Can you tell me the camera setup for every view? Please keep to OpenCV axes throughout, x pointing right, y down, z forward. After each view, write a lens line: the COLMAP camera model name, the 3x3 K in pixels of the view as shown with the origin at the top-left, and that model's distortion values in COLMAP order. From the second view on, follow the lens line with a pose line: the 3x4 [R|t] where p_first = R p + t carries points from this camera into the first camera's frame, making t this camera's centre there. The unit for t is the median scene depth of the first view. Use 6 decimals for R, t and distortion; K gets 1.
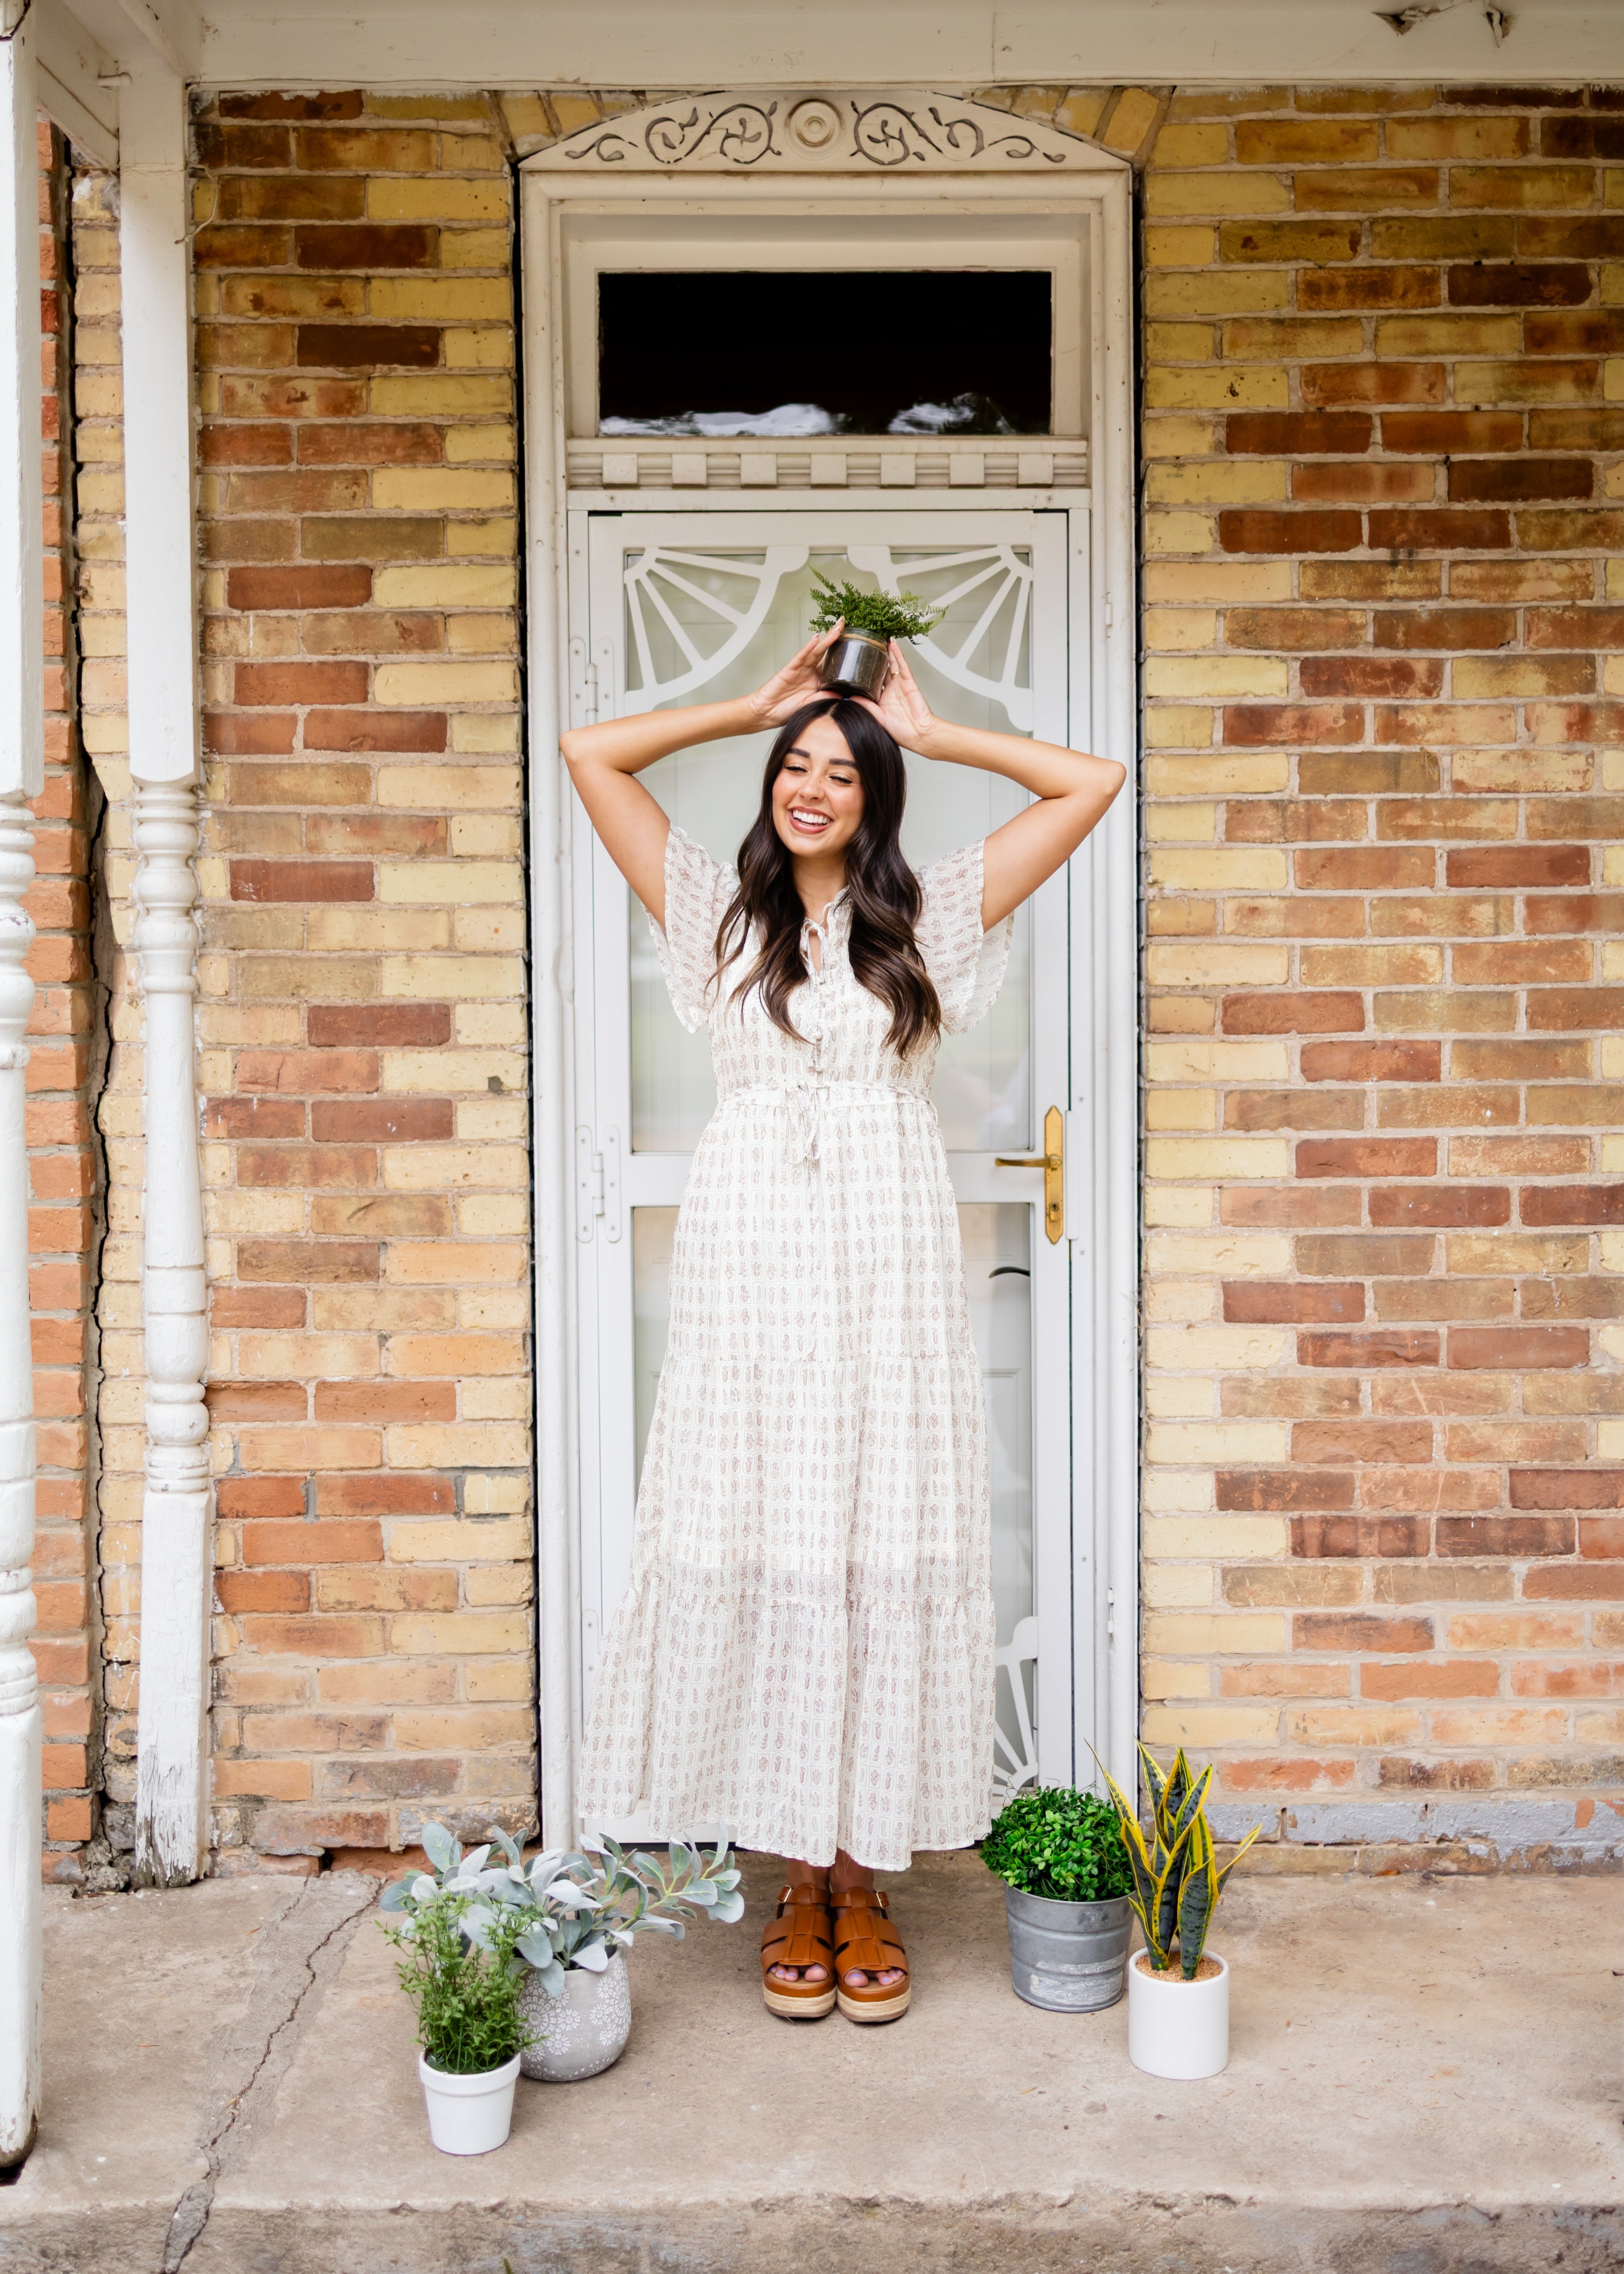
lens RADIAL K [[3131.9, 0, 683.9], [0, 3131.9, 1146.2], [0, 0, 1]] dist [0.006074, -0.001037]
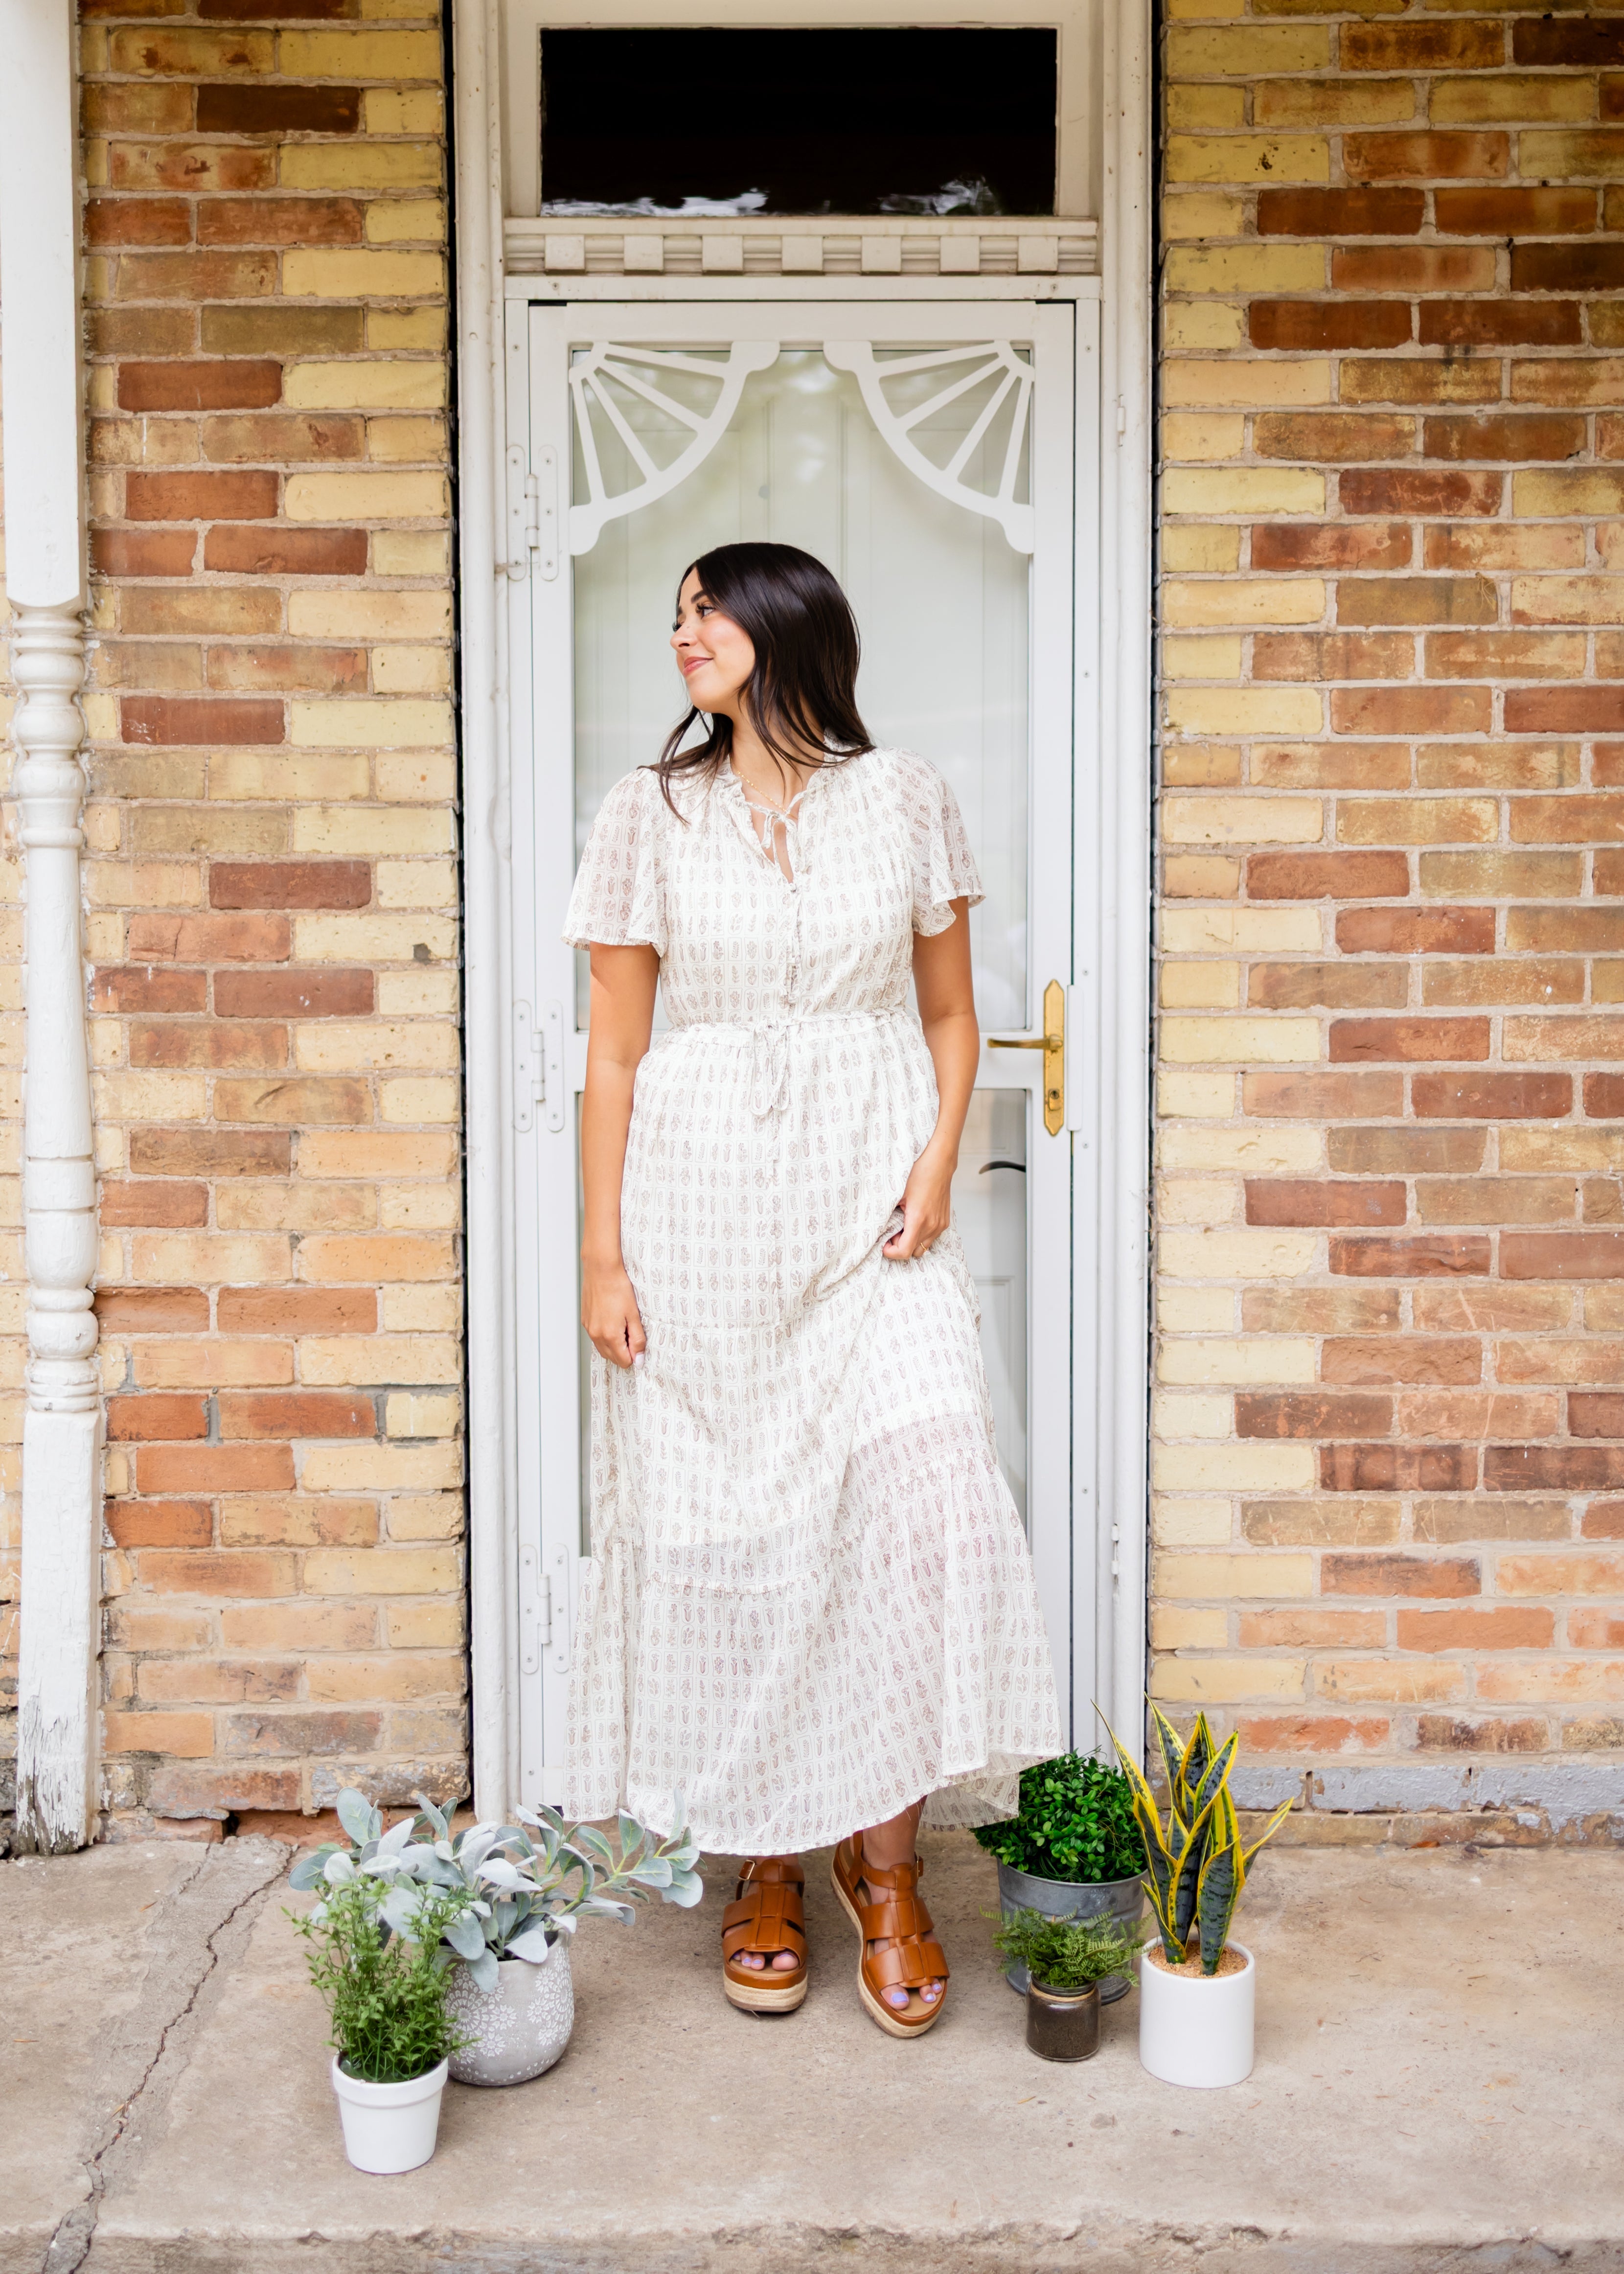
lens RADIAL K [[3131.9, 0, 683.9], [0, 3131.9, 1146.2], [0, 0, 1]] dist [0.006074, -0.001037]
pose [[0.999787, 0.003232, 0.020371, -0.004288], [-0.004021, 0.999239, 0.038789, 0.000319], [-0.020230, -0.038862, 0.999040, 0.118538]]
